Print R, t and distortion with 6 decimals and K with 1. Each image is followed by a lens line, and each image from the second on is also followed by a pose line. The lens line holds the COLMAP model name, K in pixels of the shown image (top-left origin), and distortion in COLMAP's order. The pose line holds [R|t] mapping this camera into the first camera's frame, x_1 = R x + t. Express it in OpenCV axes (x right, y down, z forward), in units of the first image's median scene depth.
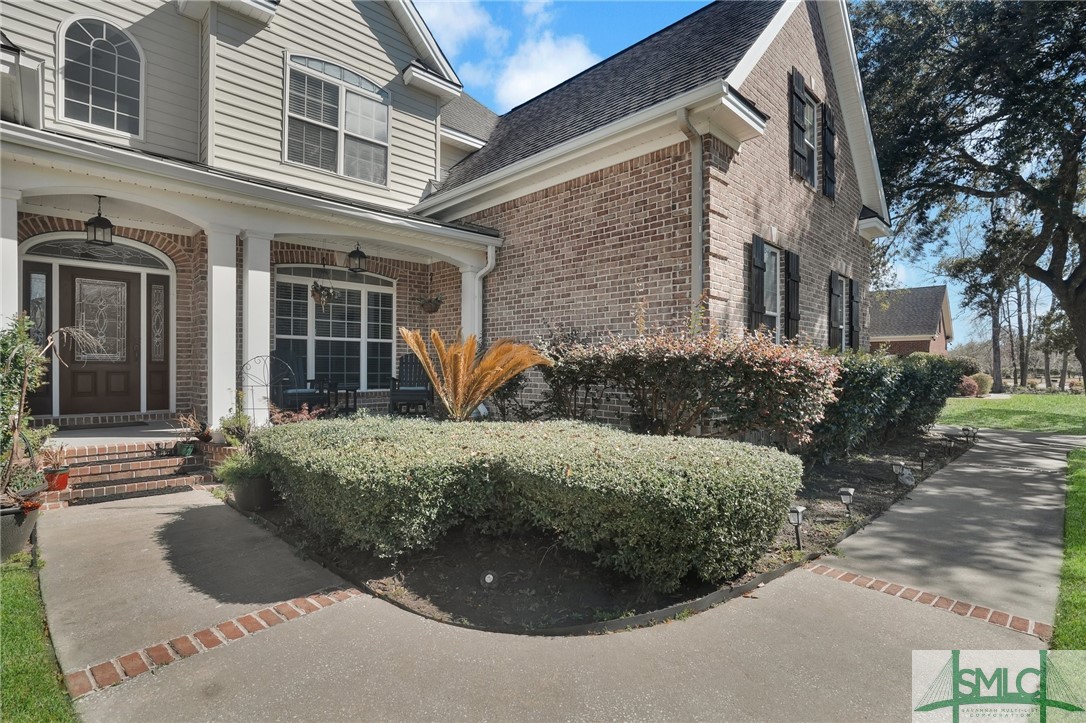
lens RADIAL K [[519.4, 0, 539.6], [0, 519.4, 371.7], [0, 0, 1]] dist [-0.025590, 0.001034]
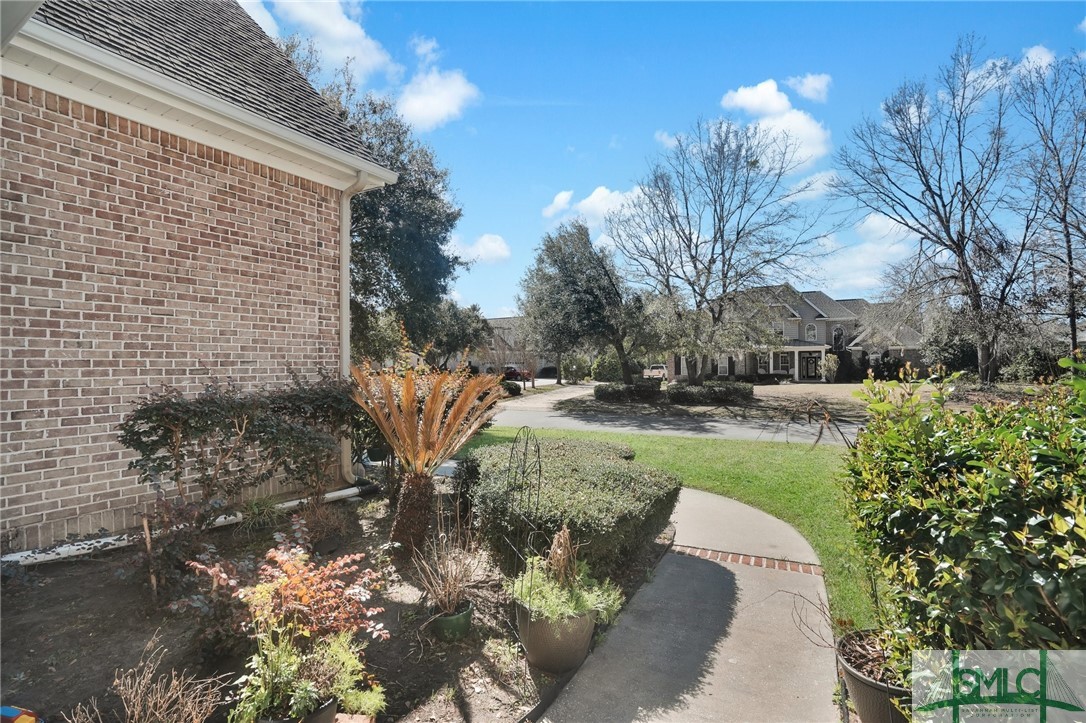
lens RADIAL K [[519.4, 0, 534.3], [0, 519.4, 360.3], [0, 0, 1]] dist [-0.025590, 0.001034]
pose [[-0.278437, -0.006549, 0.960432, -0.827640], [0.007532, 0.999931, 0.009002, -0.090727], [-0.960425, 0.009741, -0.278369, 0.854264]]
